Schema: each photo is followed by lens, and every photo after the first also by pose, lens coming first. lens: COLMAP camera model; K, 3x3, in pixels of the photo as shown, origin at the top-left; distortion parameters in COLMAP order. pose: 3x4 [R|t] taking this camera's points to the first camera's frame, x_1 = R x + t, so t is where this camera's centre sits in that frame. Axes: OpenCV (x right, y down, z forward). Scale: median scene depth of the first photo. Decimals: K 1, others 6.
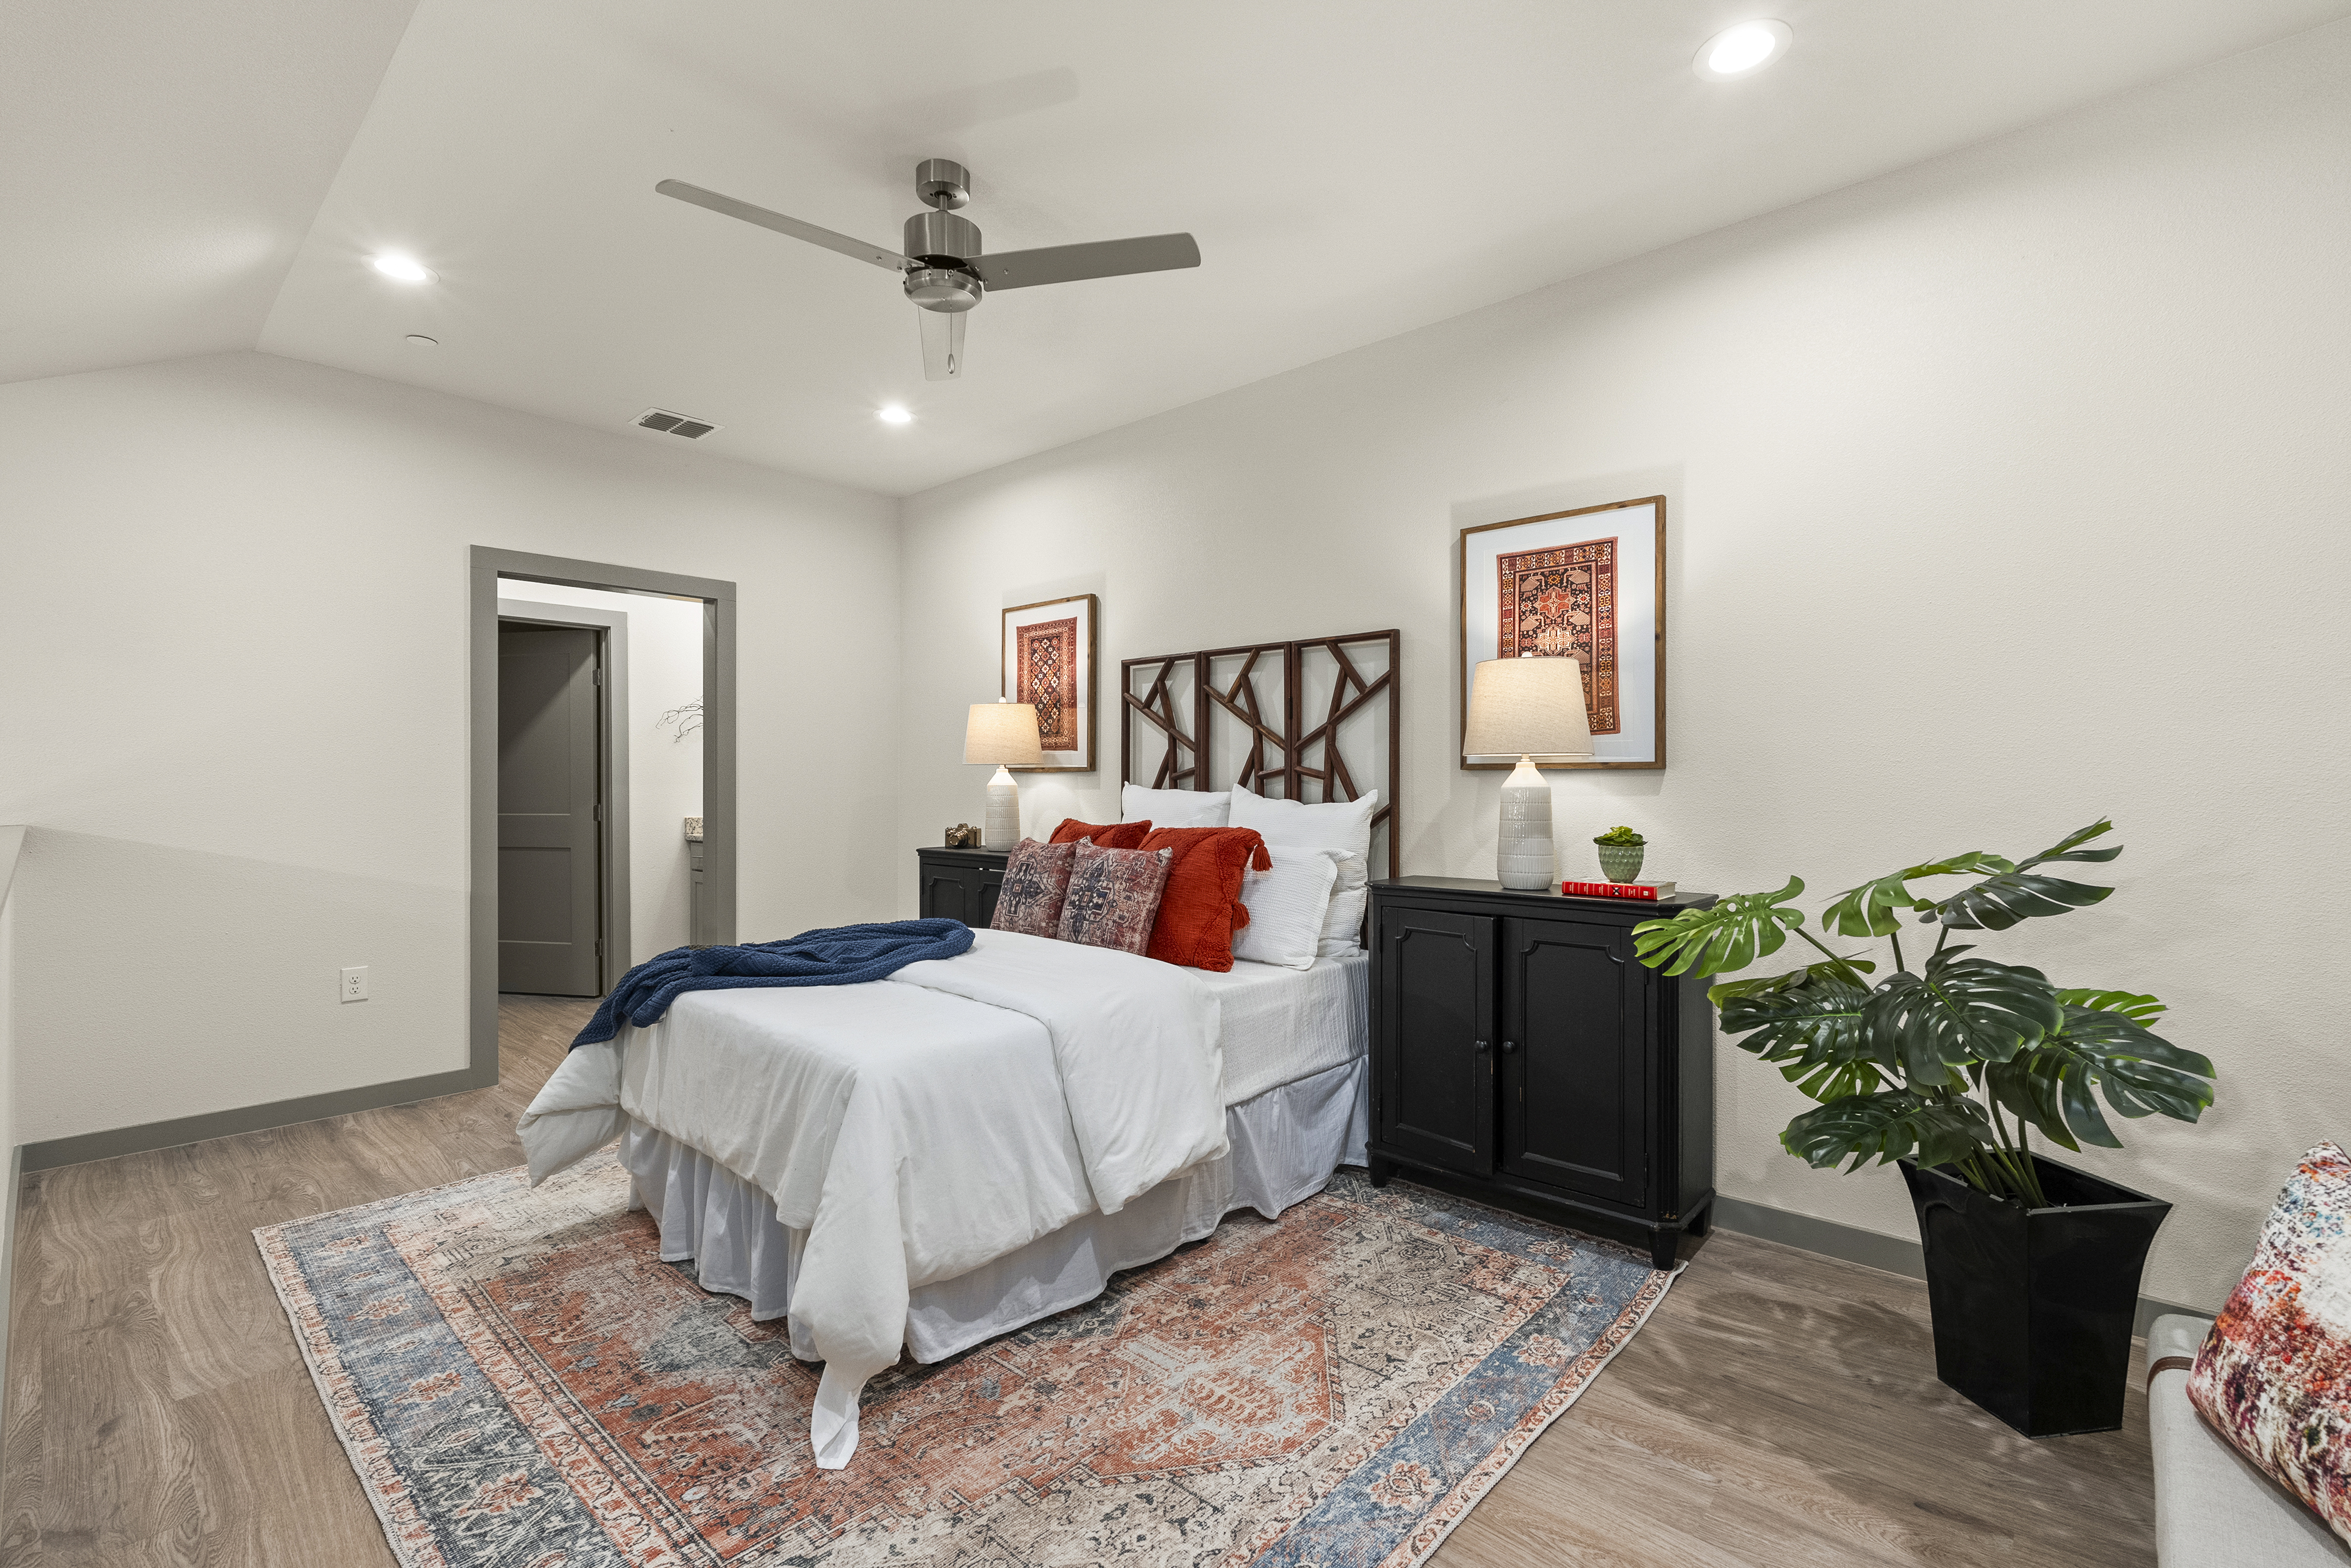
lens RADIAL K [[1045.4, 0, 1172.0], [0, 1045.4, 787.4], [0, 0, 1]] dist [-0.007139, 0.001263]
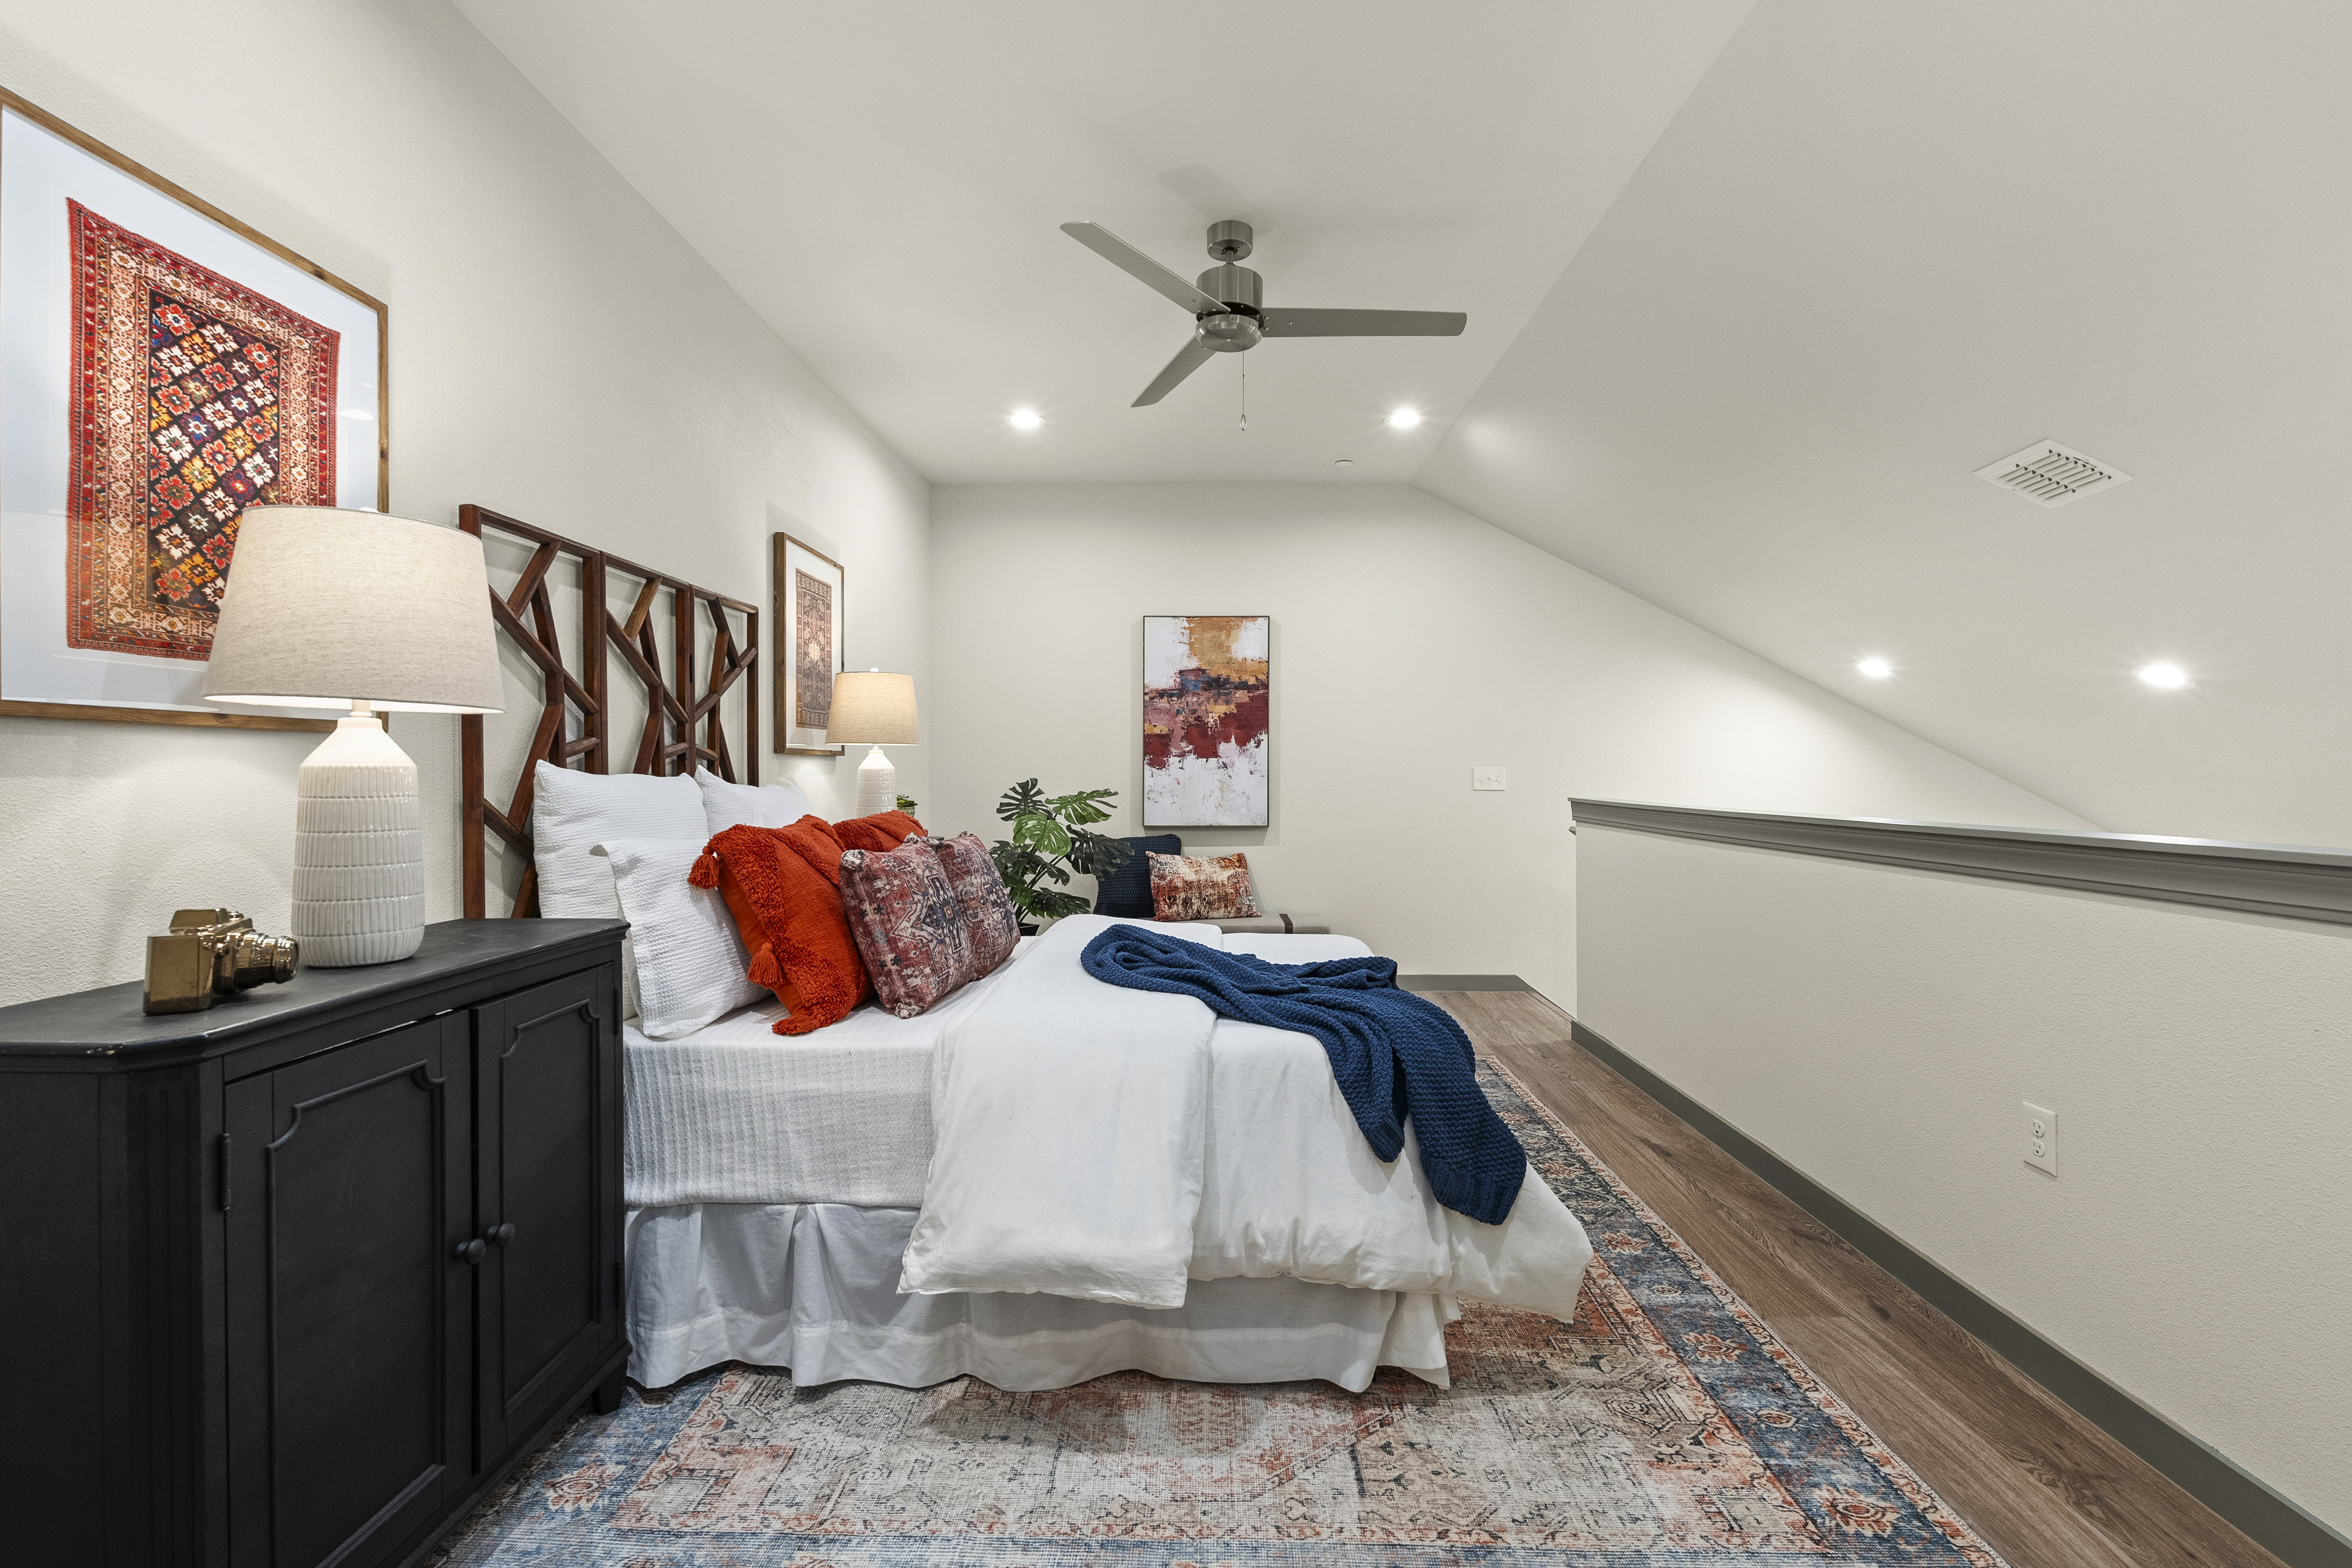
lens RADIAL K [[1045.9, 0, 1172.3], [0, 1045.9, 773.9], [0, 0, 1]] dist [-0.007139, 0.001263]
pose [[-0.662257, -0.009103, 0.749221, -0.931619], [-0.002255, 0.999946, 0.010156, -0.005874], [-0.749273, 0.005037, -0.662242, 1.620476]]
